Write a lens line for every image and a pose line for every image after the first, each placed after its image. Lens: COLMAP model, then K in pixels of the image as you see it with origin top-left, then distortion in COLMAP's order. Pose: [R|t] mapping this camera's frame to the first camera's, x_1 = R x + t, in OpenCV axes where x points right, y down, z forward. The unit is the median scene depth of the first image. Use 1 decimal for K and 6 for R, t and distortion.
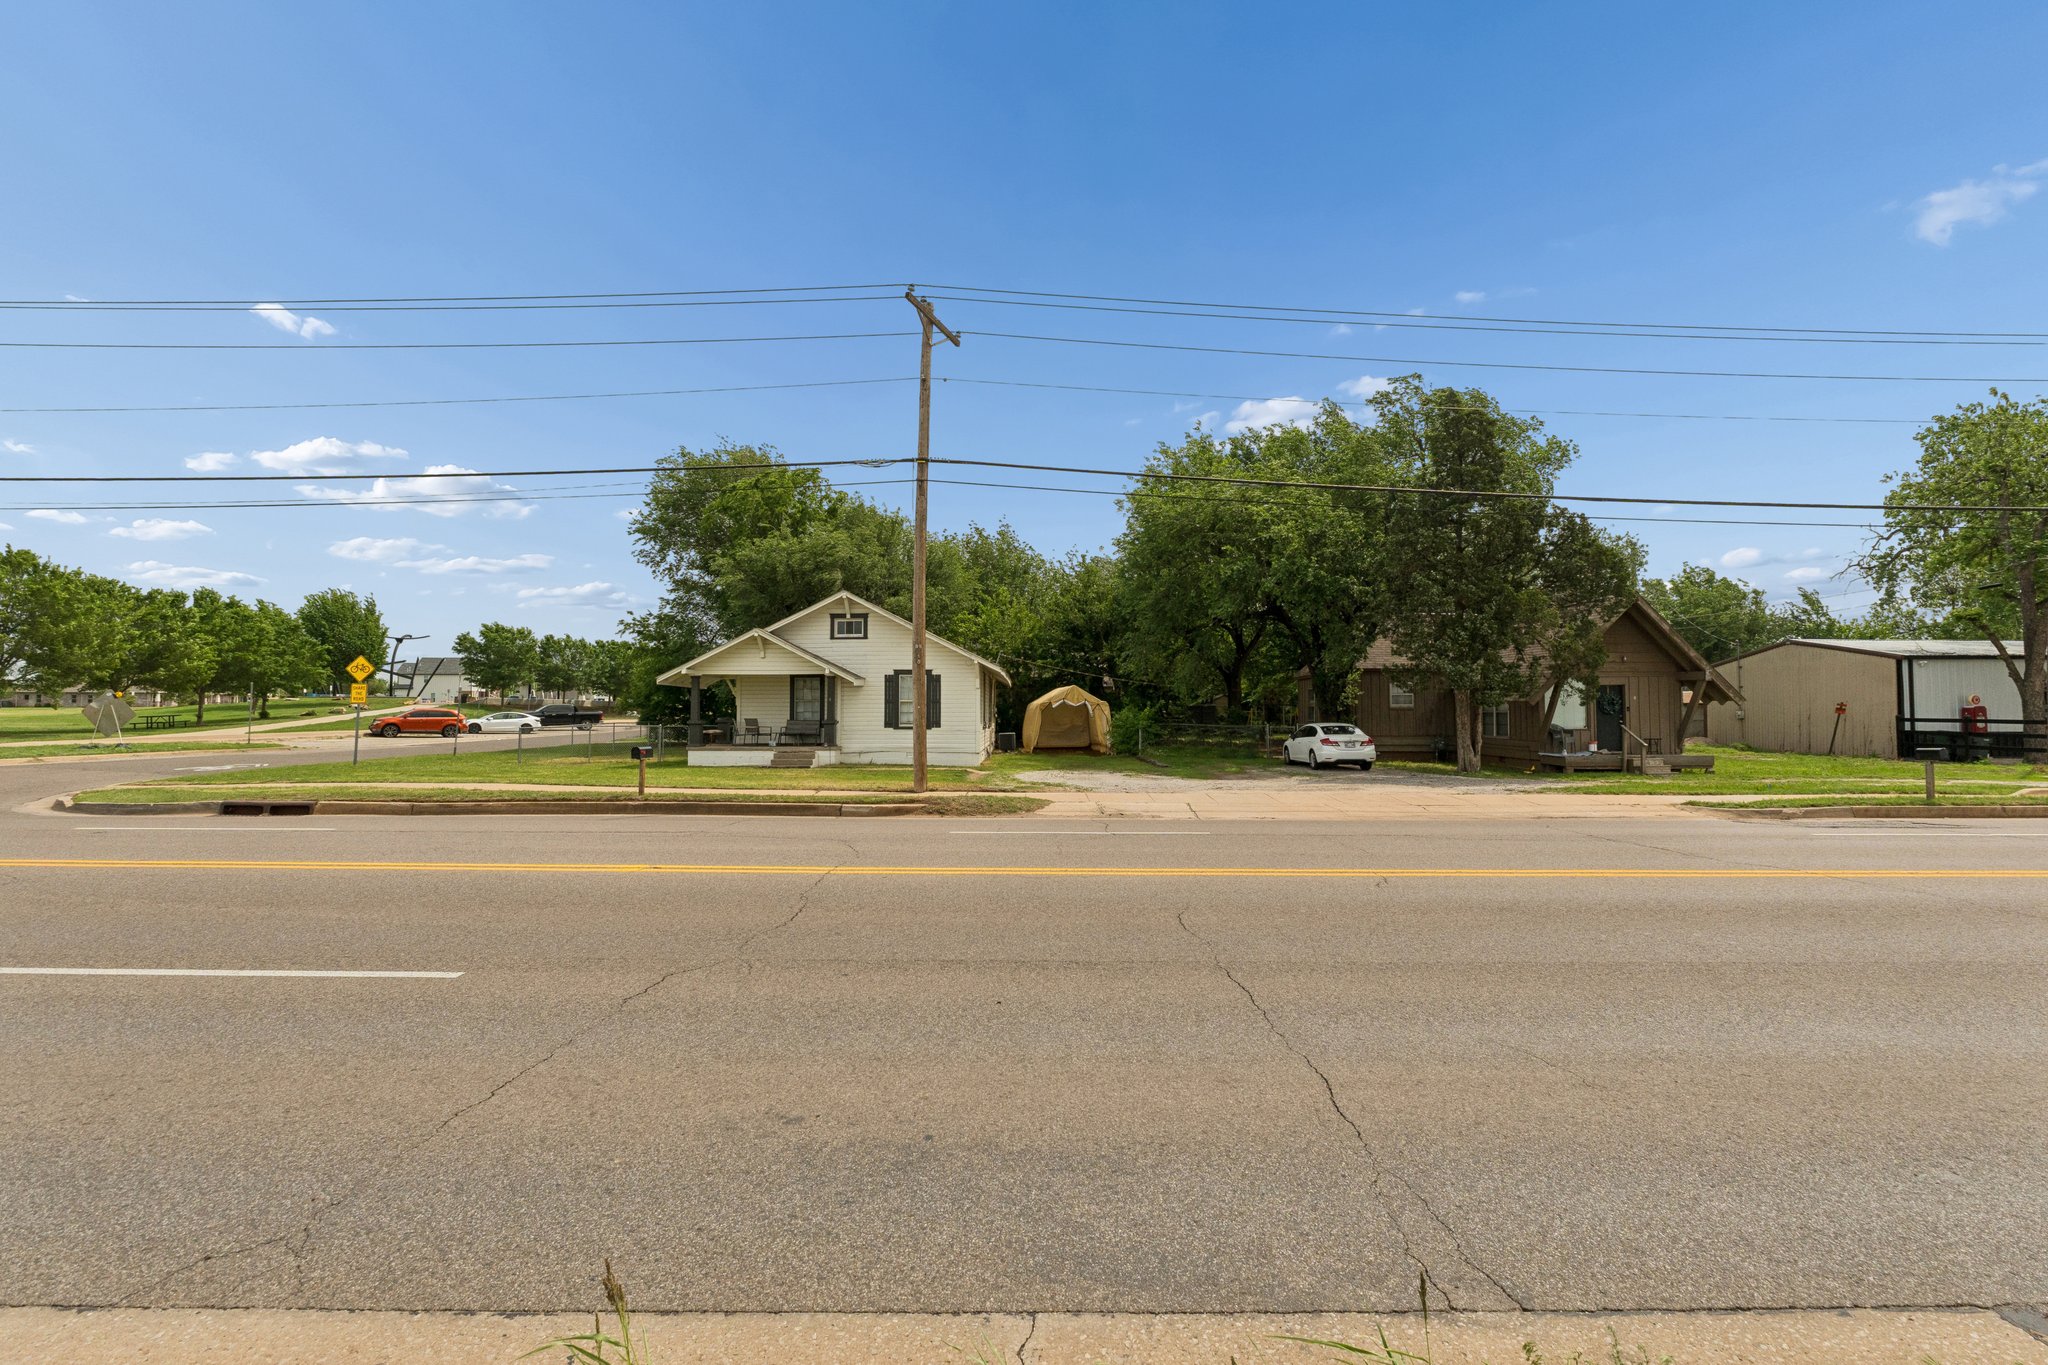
lens RADIAL K [[876.9, 0, 1024.0], [0, 876.9, 682.5], [0, 0, 1]] dist [-0.003071, 0.000186]
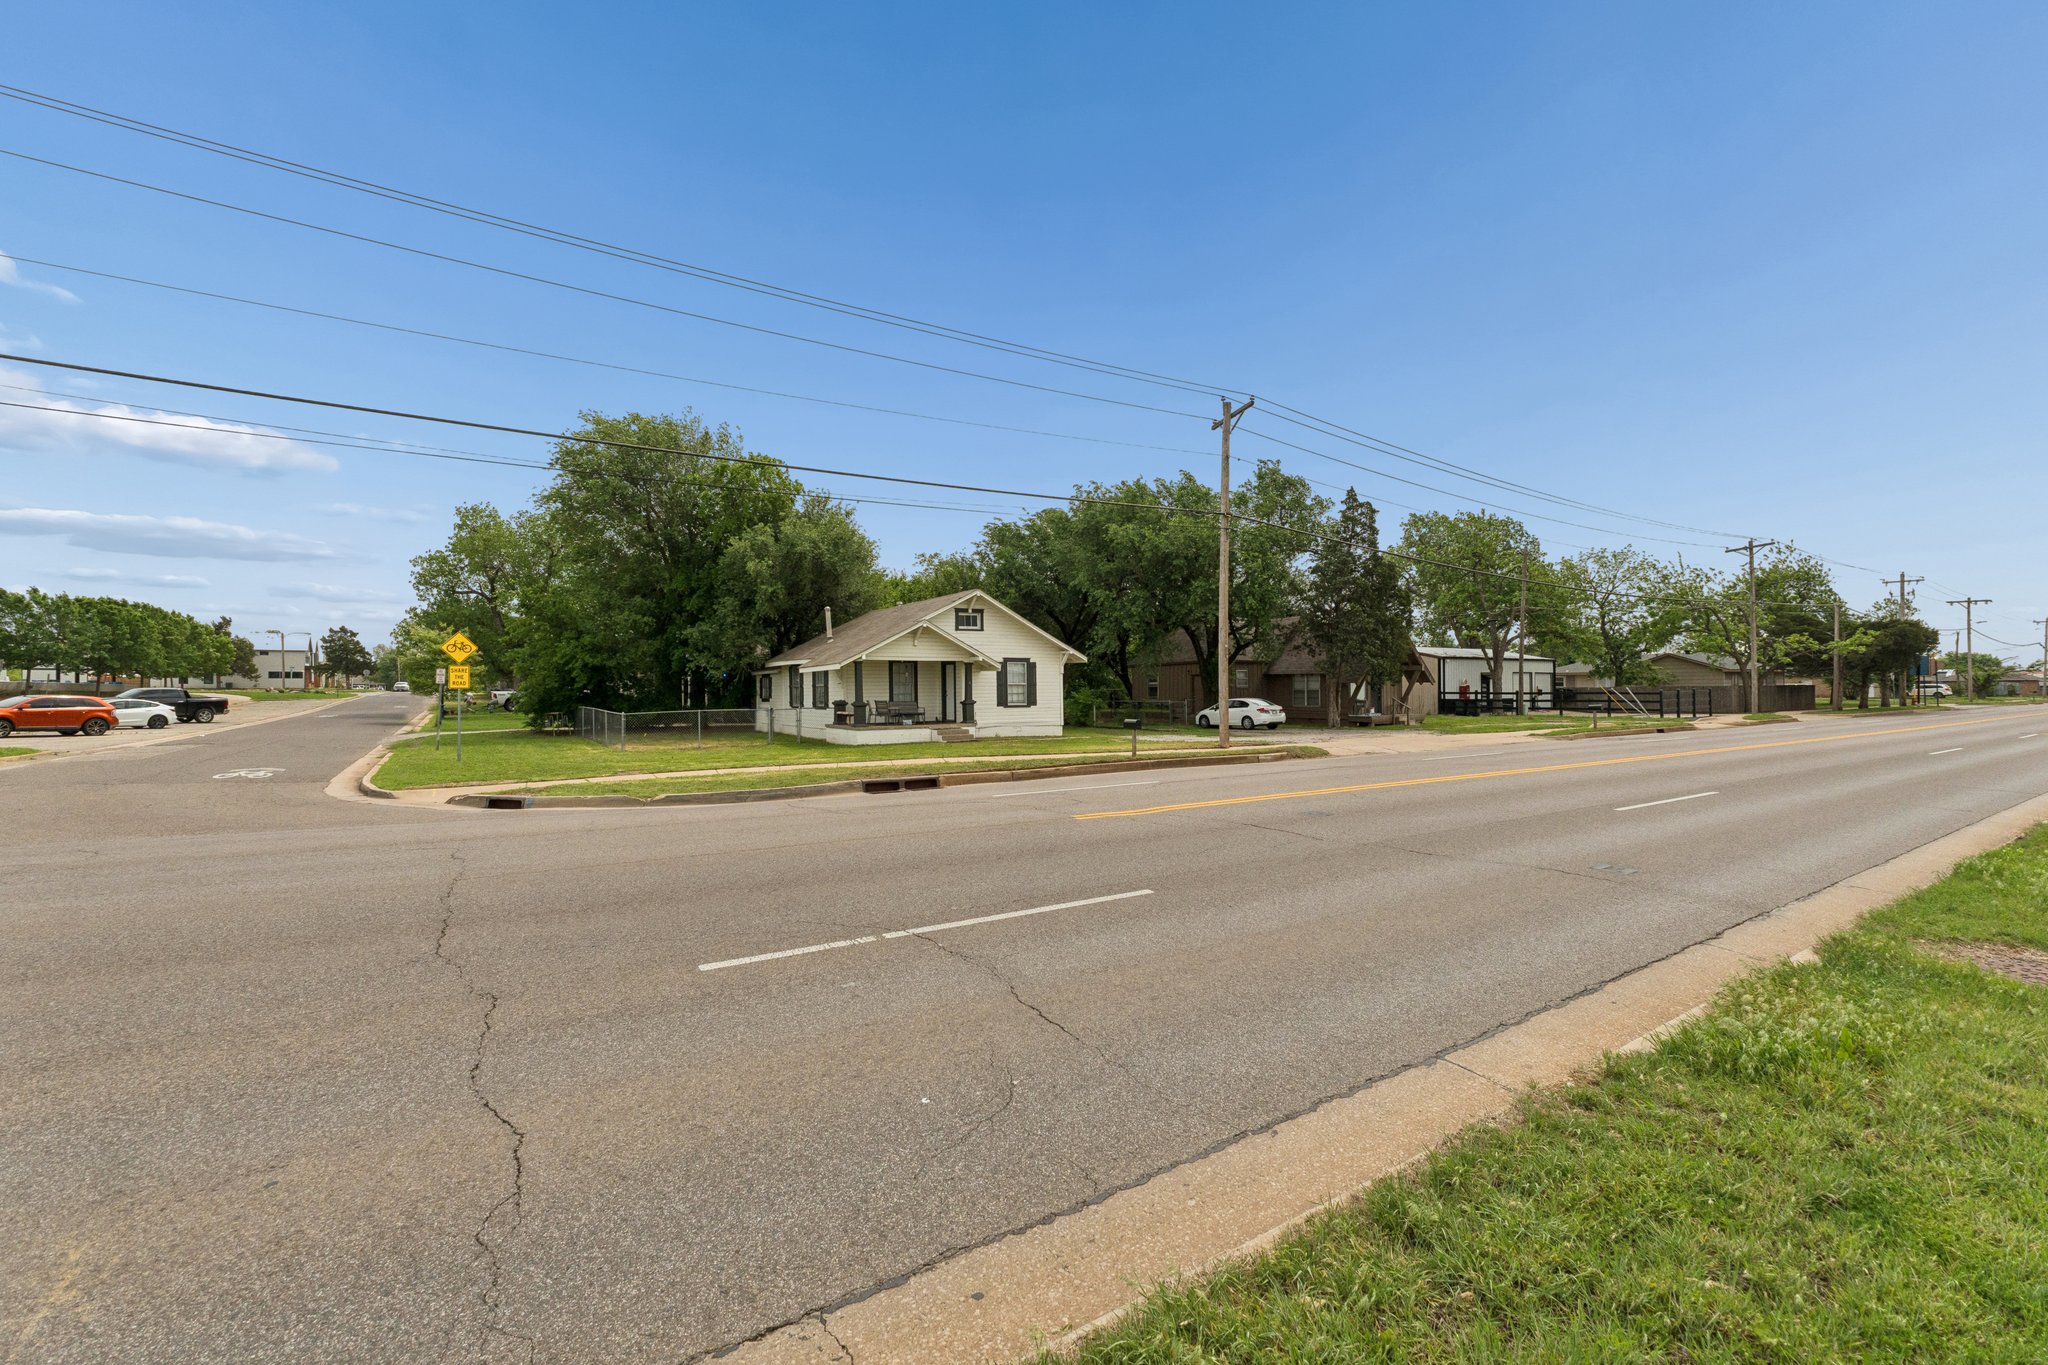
lens RADIAL K [[868.3, 0, 1024.0], [0, 868.3, 682.5], [0, 0, 1]] dist [0.000290, -0.000022]
pose [[0.836374, -0.002045, 0.548155, -0.722296], [-0.010377, 0.999755, 0.019563, -0.003997], [-0.548061, -0.022050, 0.836148, 0.002439]]
